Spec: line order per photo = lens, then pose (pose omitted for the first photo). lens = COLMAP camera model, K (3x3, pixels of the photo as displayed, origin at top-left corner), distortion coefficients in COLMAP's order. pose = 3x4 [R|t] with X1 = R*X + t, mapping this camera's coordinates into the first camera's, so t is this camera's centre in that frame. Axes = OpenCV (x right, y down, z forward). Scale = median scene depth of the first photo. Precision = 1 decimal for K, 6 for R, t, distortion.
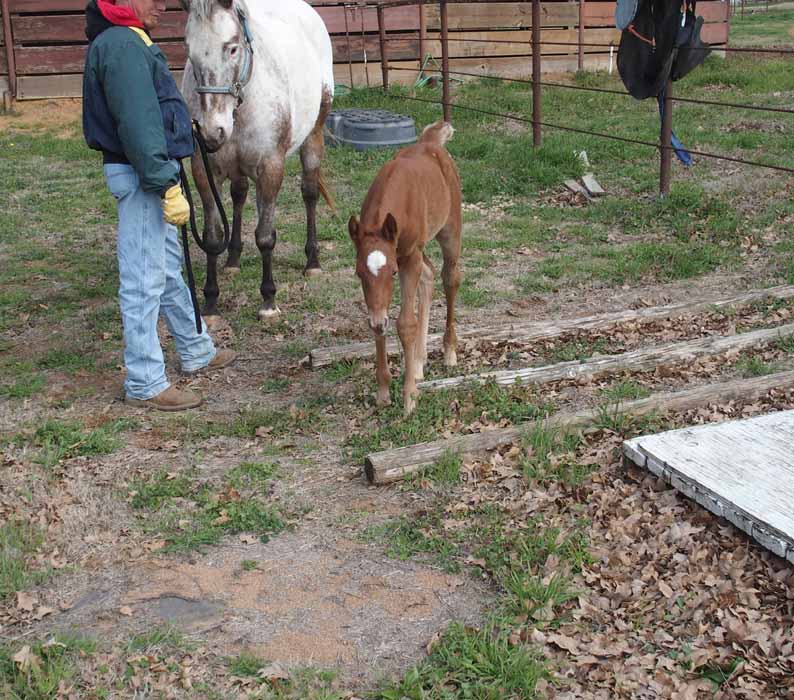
lens RADIAL K [[1208.9, 0, 395.8], [0, 1208.9, 350.2], [0, 0, 1]] dist [-0.002691, 0.000000]
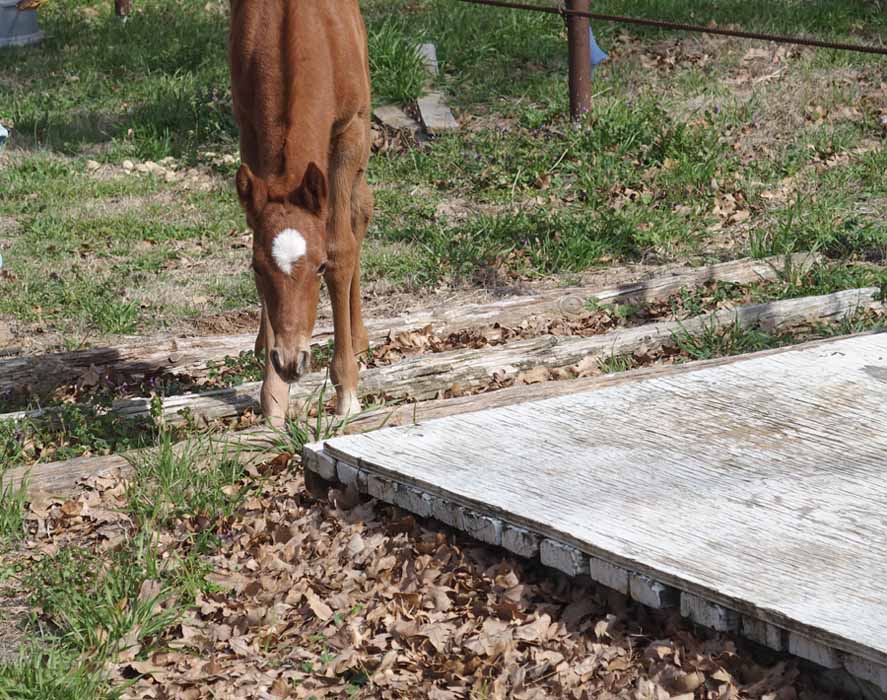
lens RADIAL K [[4524.9, 0, 443.9], [0, 4524.9, 350.0], [0, 0, 1]] dist [0.153307, 0.000000]
pose [[0.997299, -0.023154, 0.069707, 0.102713], [0.032460, 0.990248, -0.135483, 0.313367], [-0.065890, 0.137380, 0.988324, -1.094947]]
